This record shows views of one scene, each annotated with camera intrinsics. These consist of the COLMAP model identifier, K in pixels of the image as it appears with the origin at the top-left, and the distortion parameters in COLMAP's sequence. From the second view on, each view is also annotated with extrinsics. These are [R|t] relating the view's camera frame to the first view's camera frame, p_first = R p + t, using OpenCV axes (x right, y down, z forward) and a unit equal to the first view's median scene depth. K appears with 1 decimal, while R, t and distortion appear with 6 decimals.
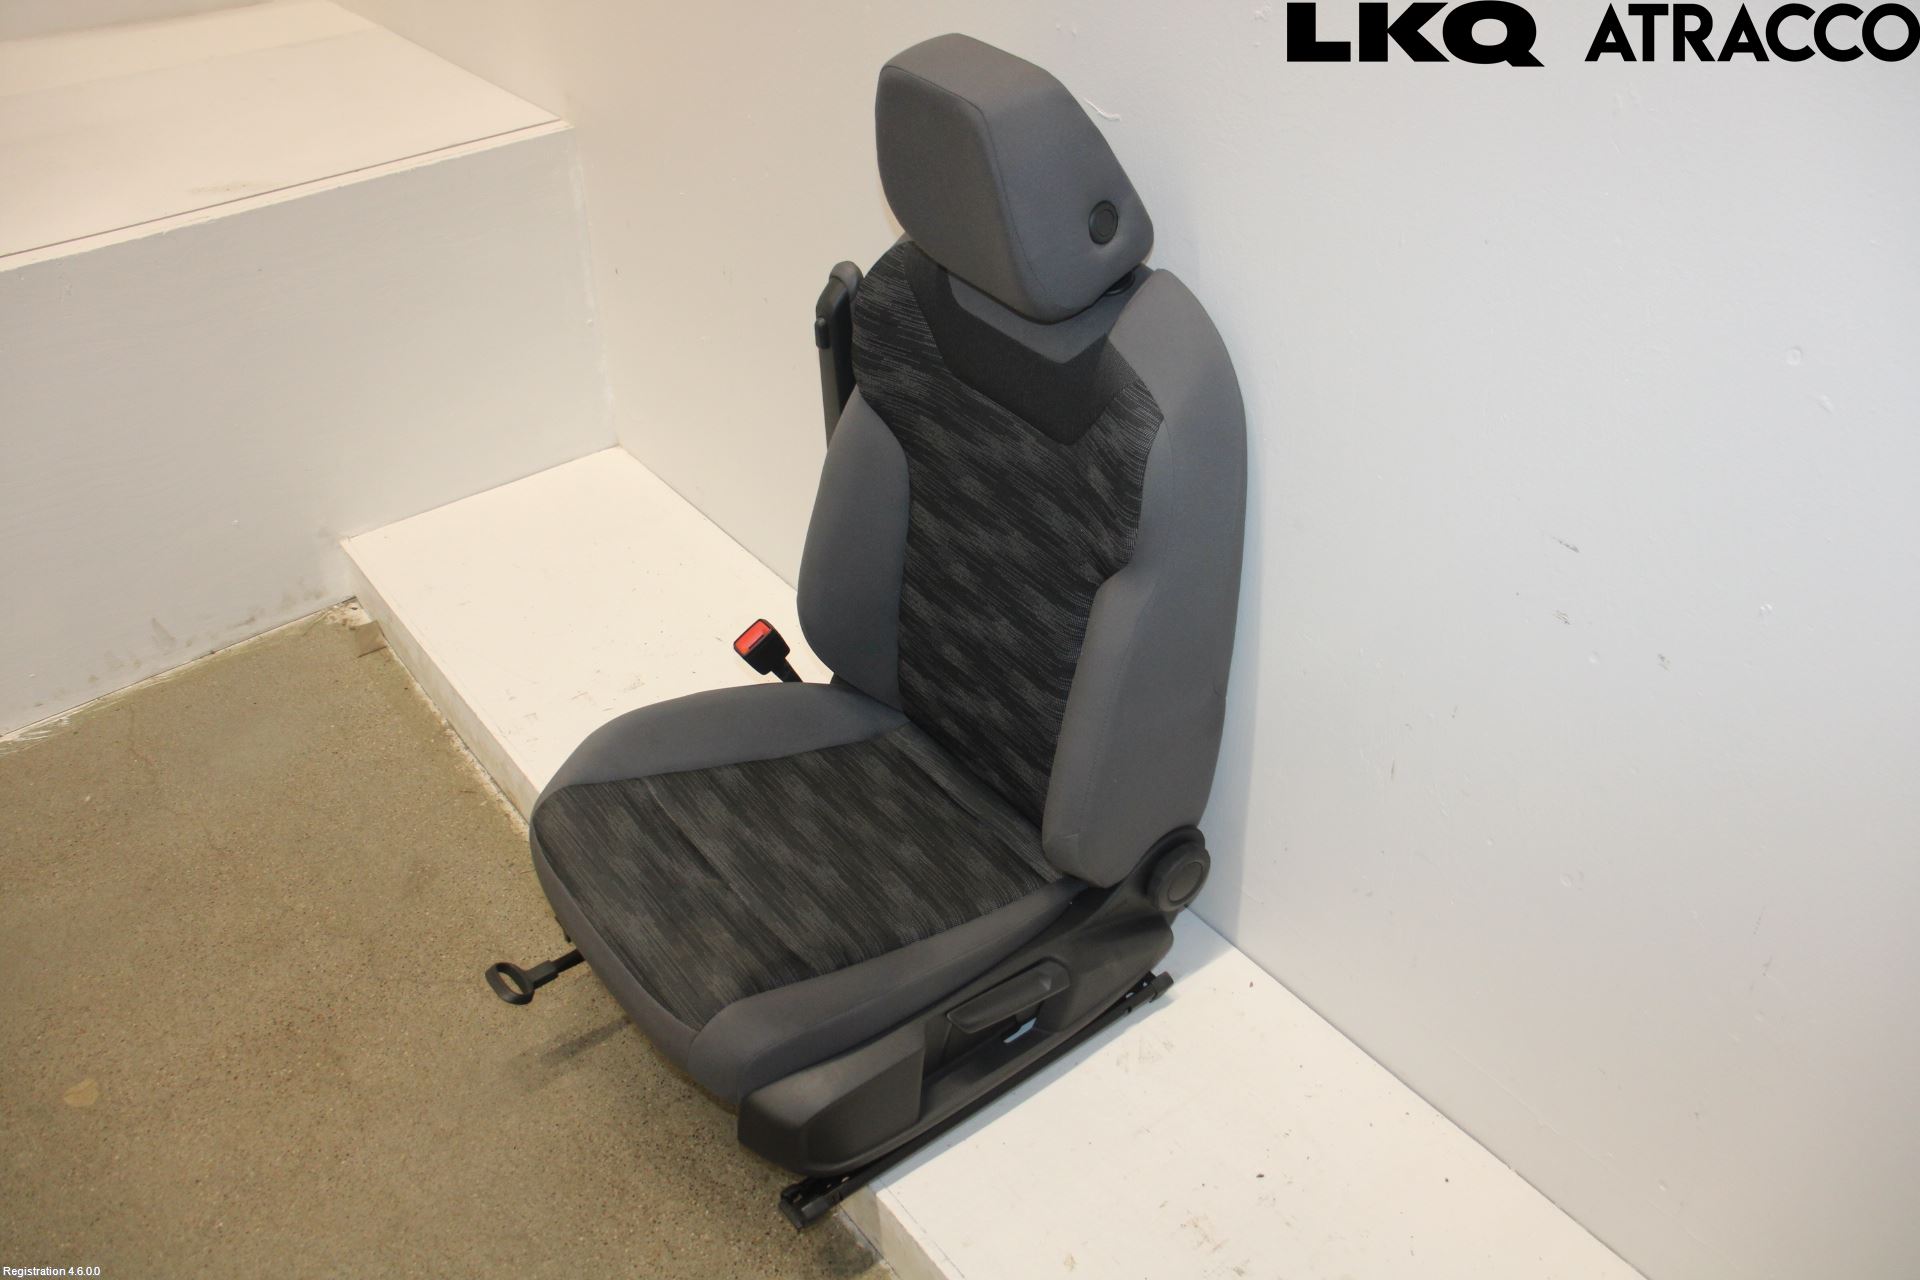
lens RADIAL K [[1590.5, 0, 960.0], [0, 1590.5, 640.0], [0, 0, 1]] dist [-0.210546, 0.188242]
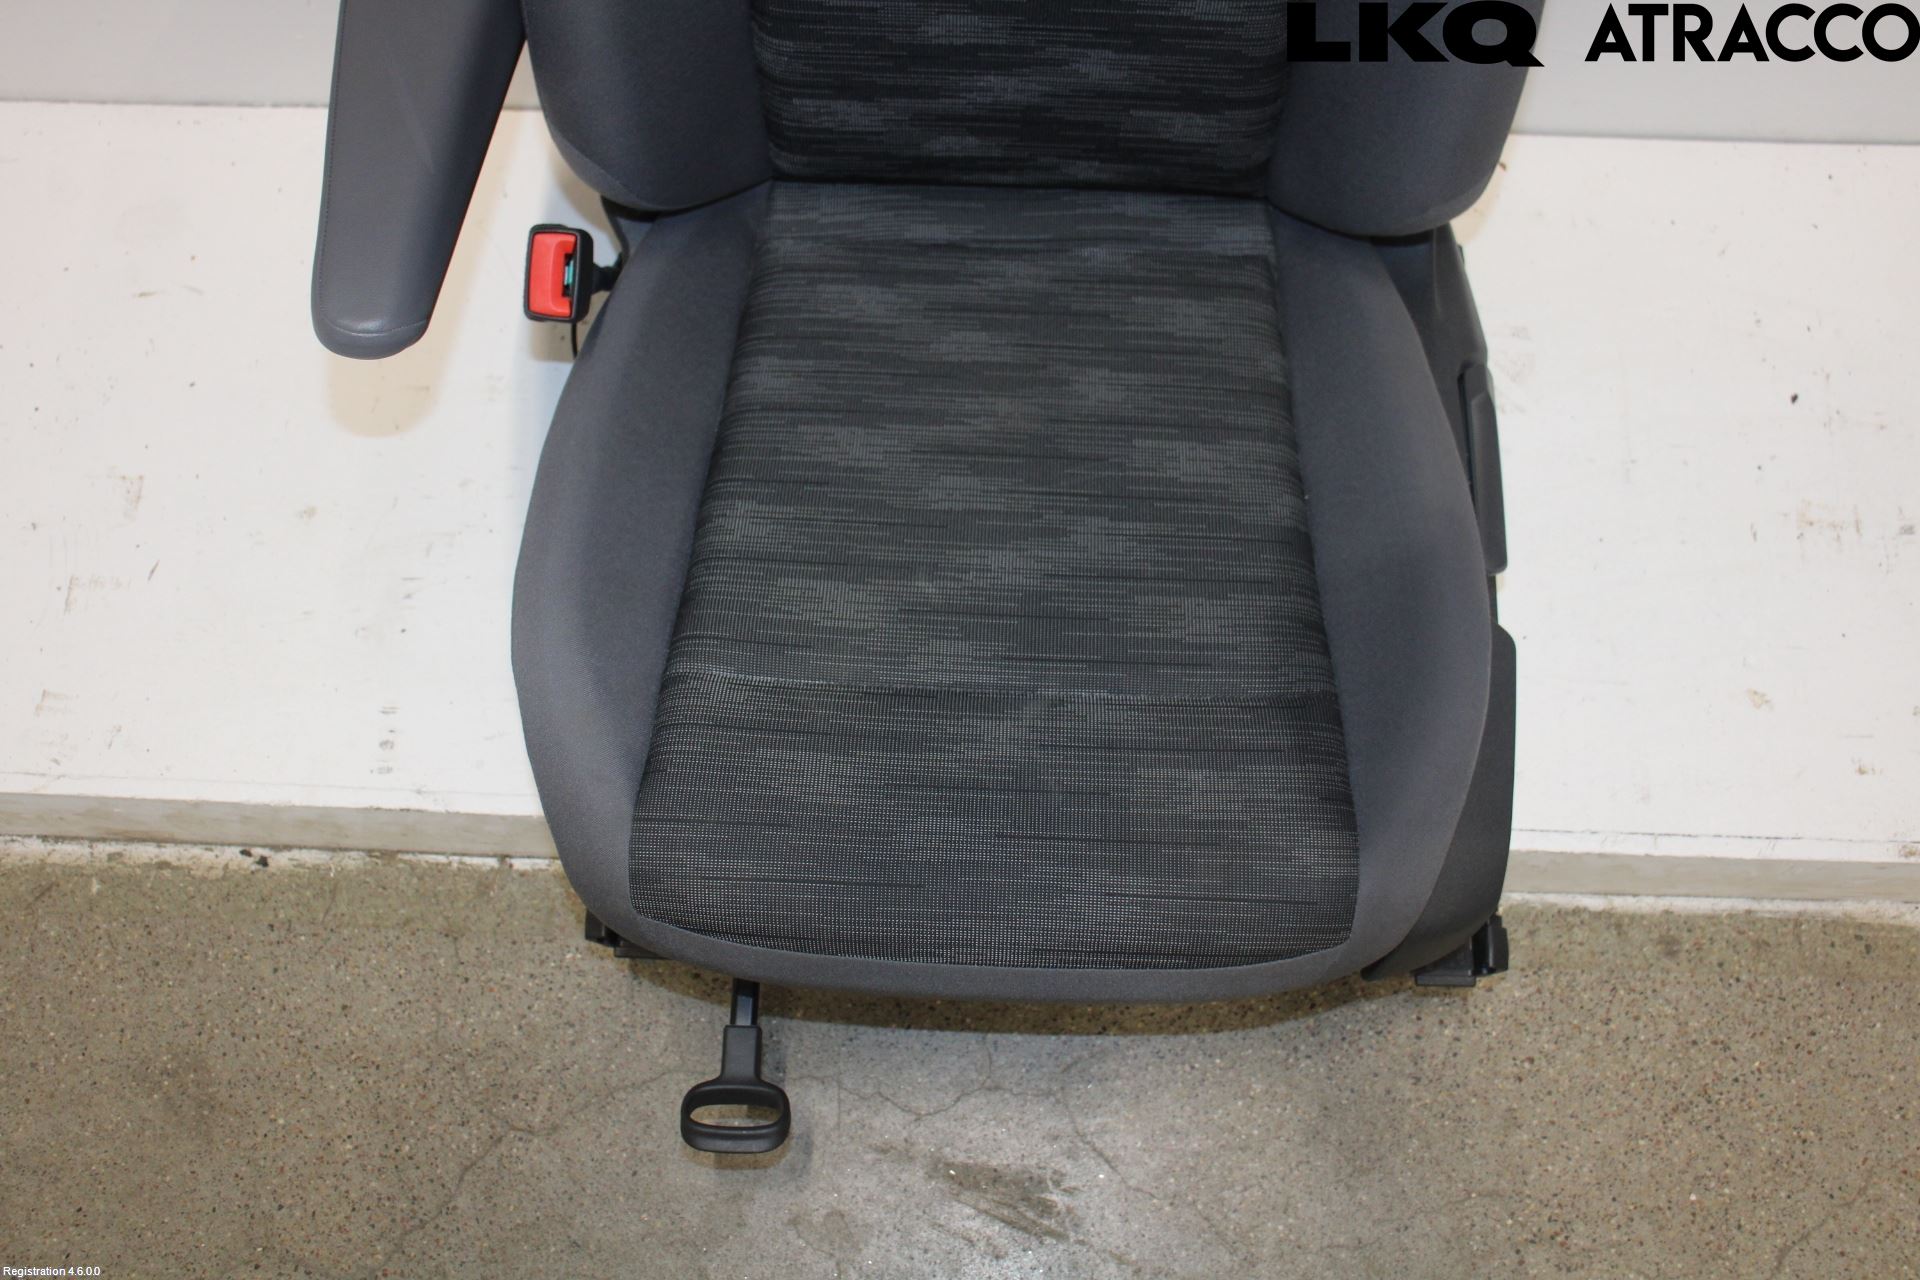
lens RADIAL K [[1976.0, 0, 960.0], [0, 1976.0, 640.0], [0, 0, 1]] dist [-0.133370, 0.219814]
pose [[0.643013, -0.721965, 0.255540, -0.300880], [0.468372, 0.634704, 0.614637, -0.247553], [-0.605939, -0.275532, 0.746271, 0.526889]]
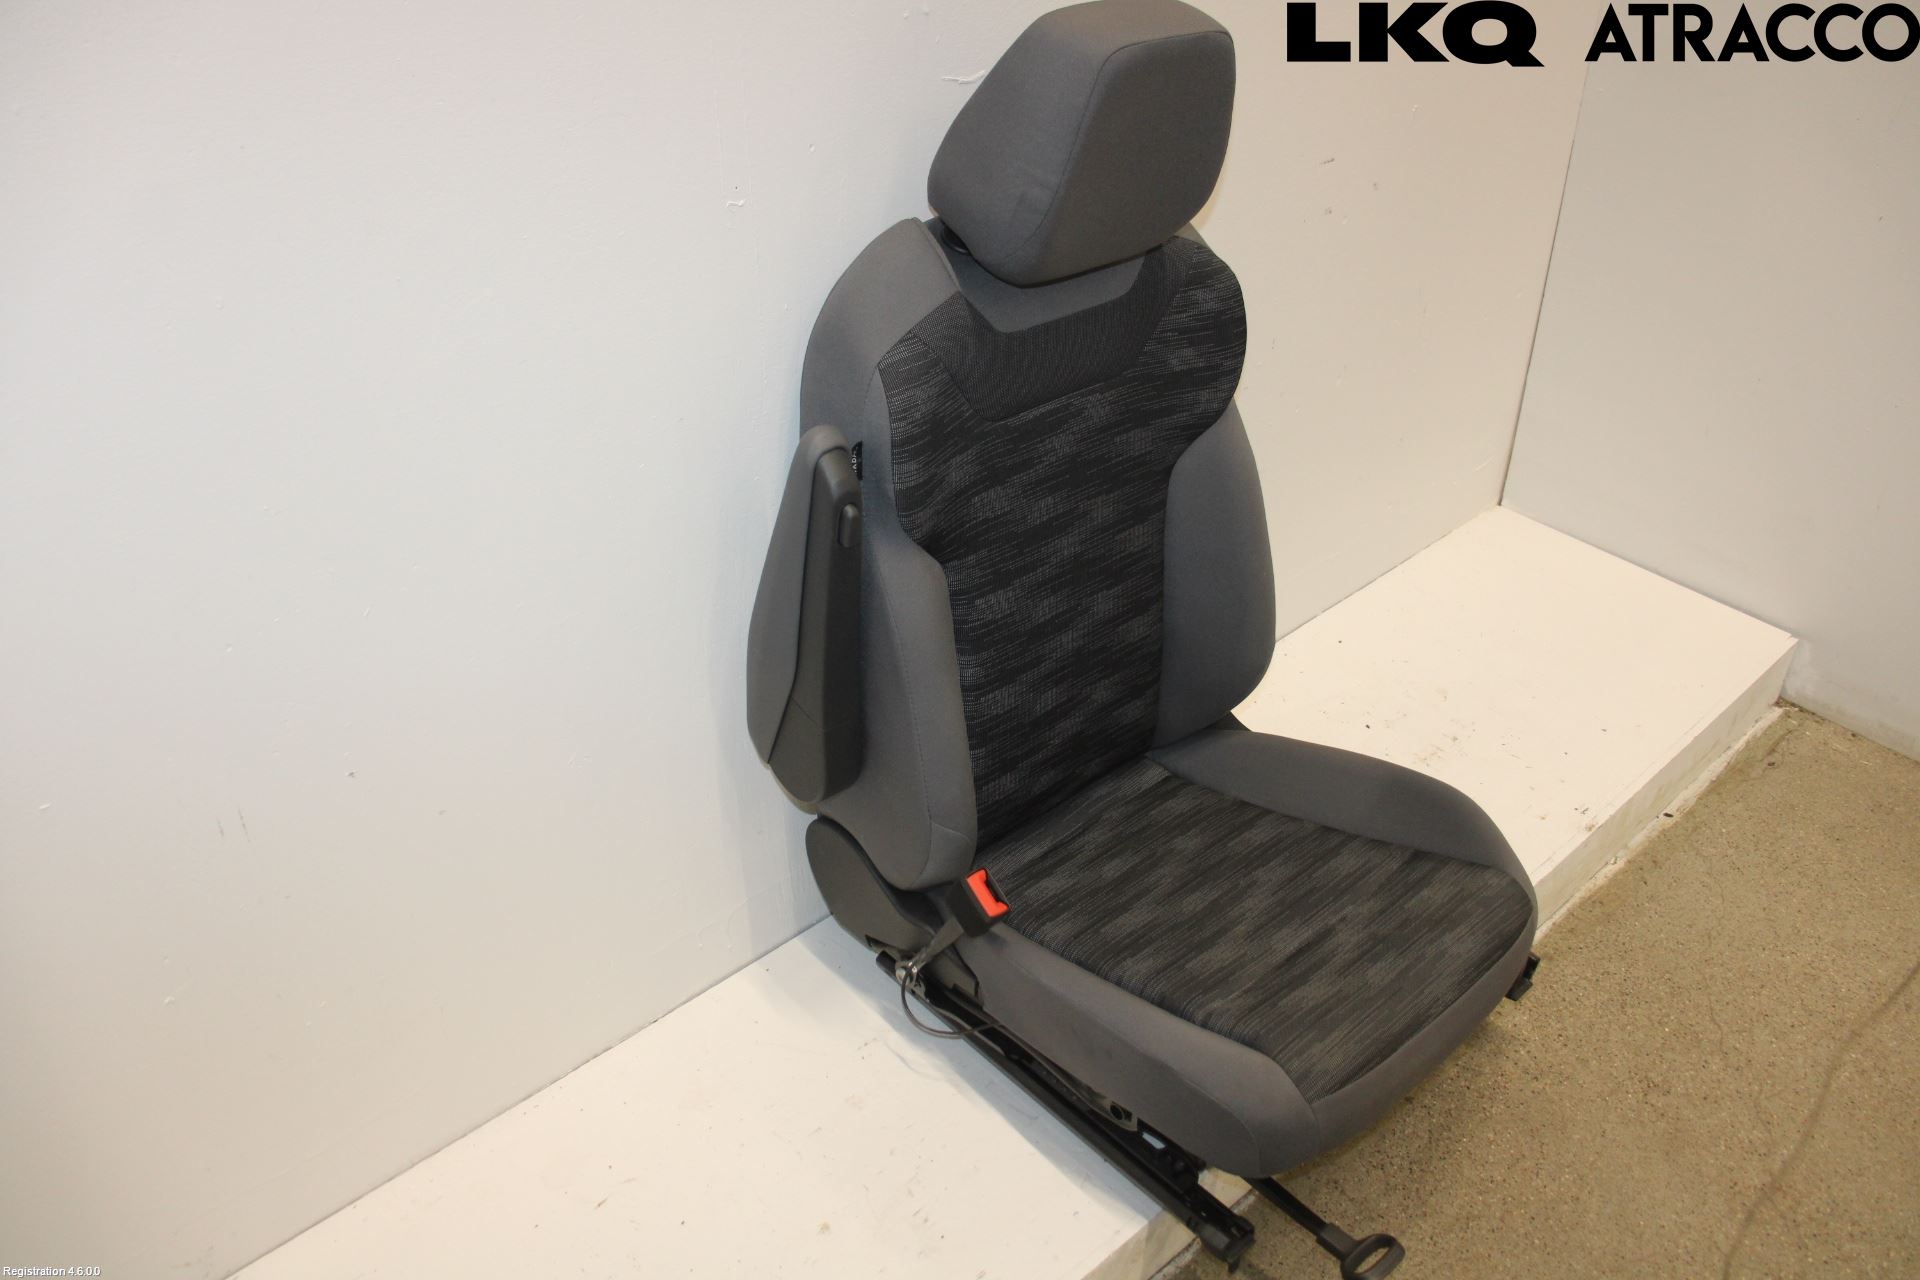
lens RADIAL K [[1590.5, 0, 960.0], [0, 1590.5, 640.0], [0, 0, 1]] dist [-0.210546, 0.188242]
pose [[-0.069881, -0.576533, 0.814080, -0.752076], [0.602420, 0.626073, 0.495098, -0.514185], [-0.795114, 0.525016, 0.303565, 0.776557]]
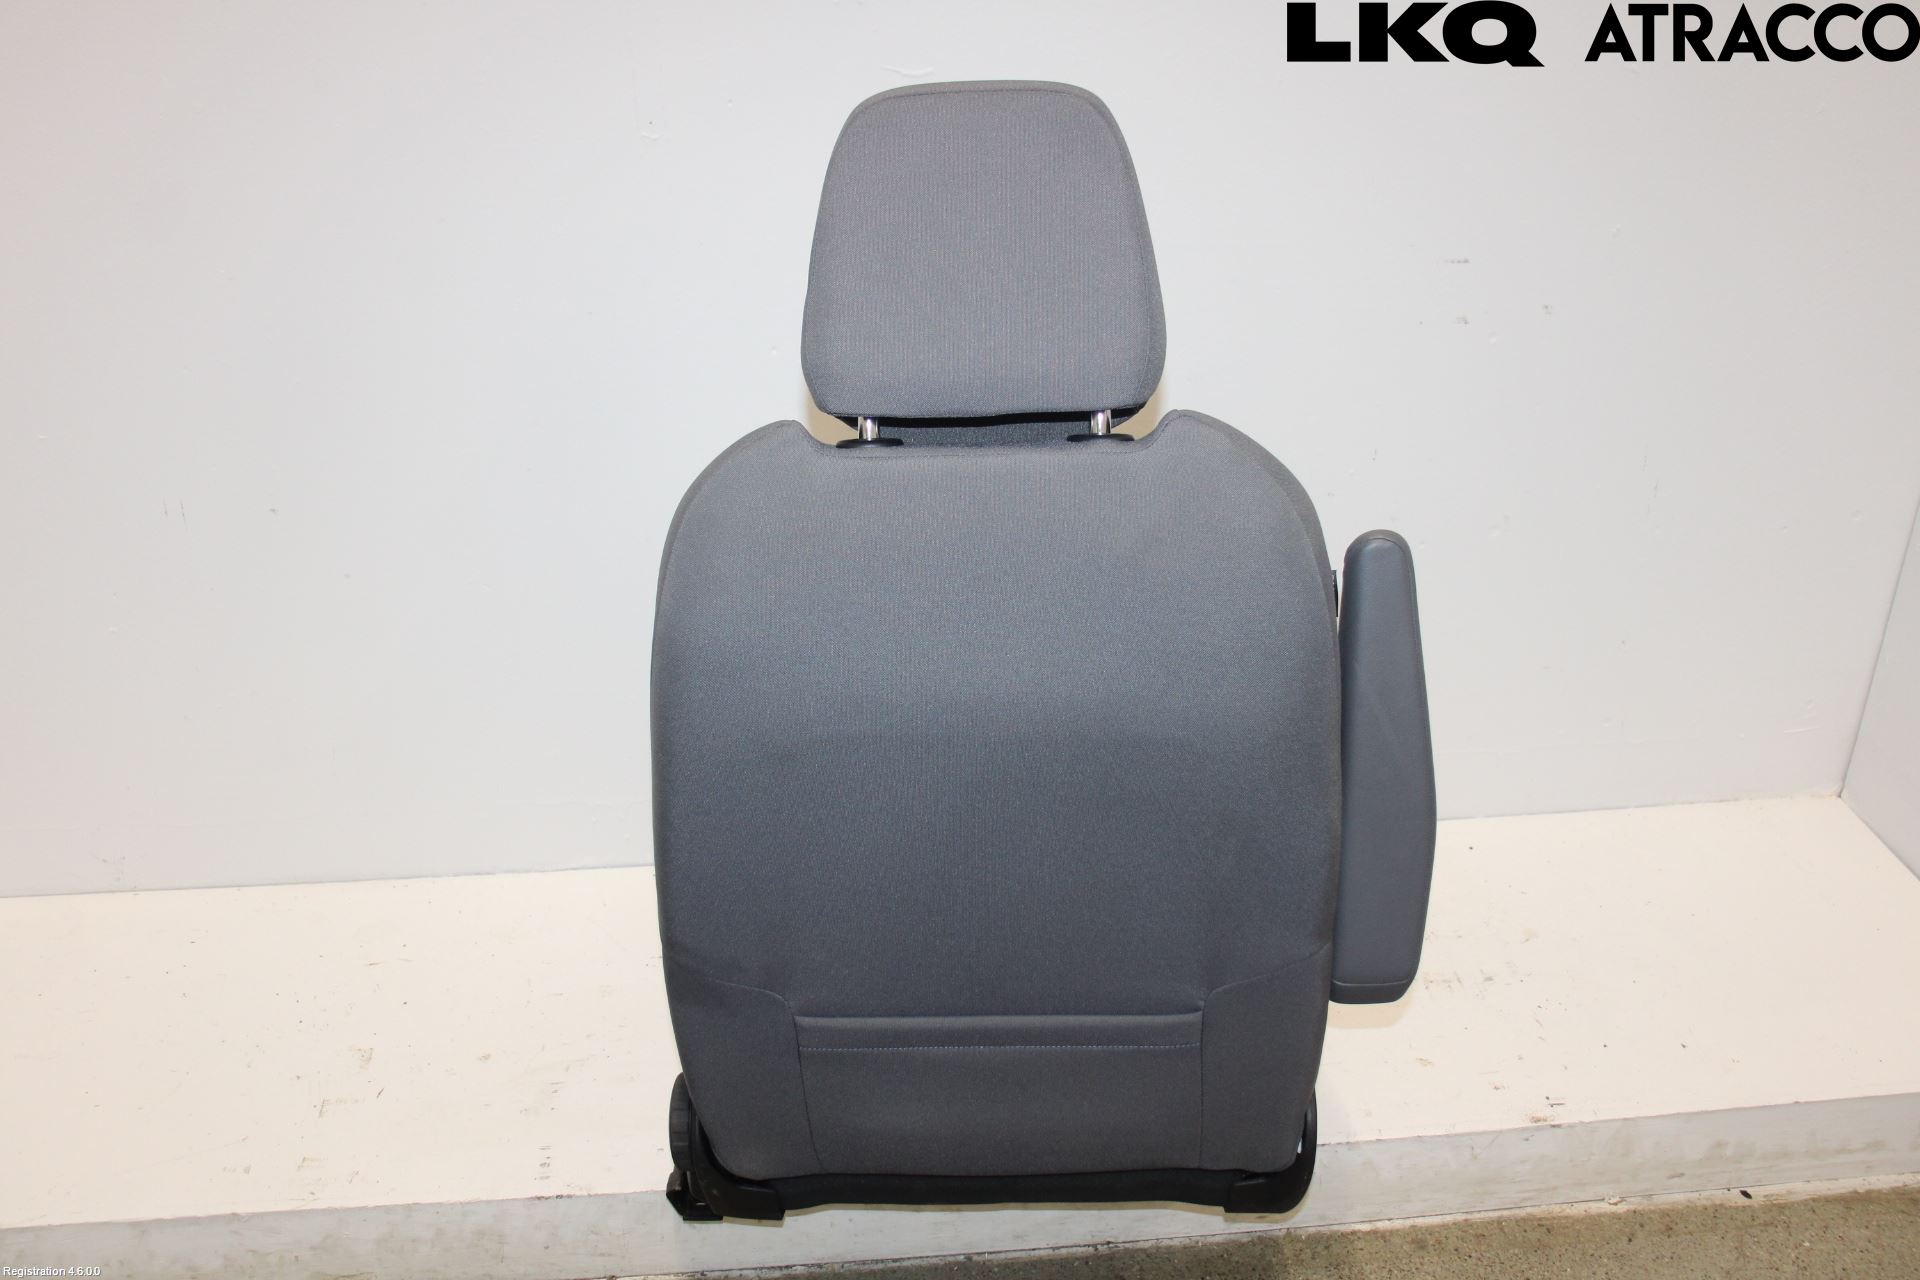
lens RADIAL K [[1815.0, 0, 973.8], [0, 1815.0, 642.4], [0, 0, 1]] dist [-0.100372, 0.016979]
pose [[0.532100, -0.401784, 0.745278, -0.780624], [0.502439, 0.858334, 0.104010, -0.105622], [-0.681487, 0.319113, 0.658591, 0.280175]]
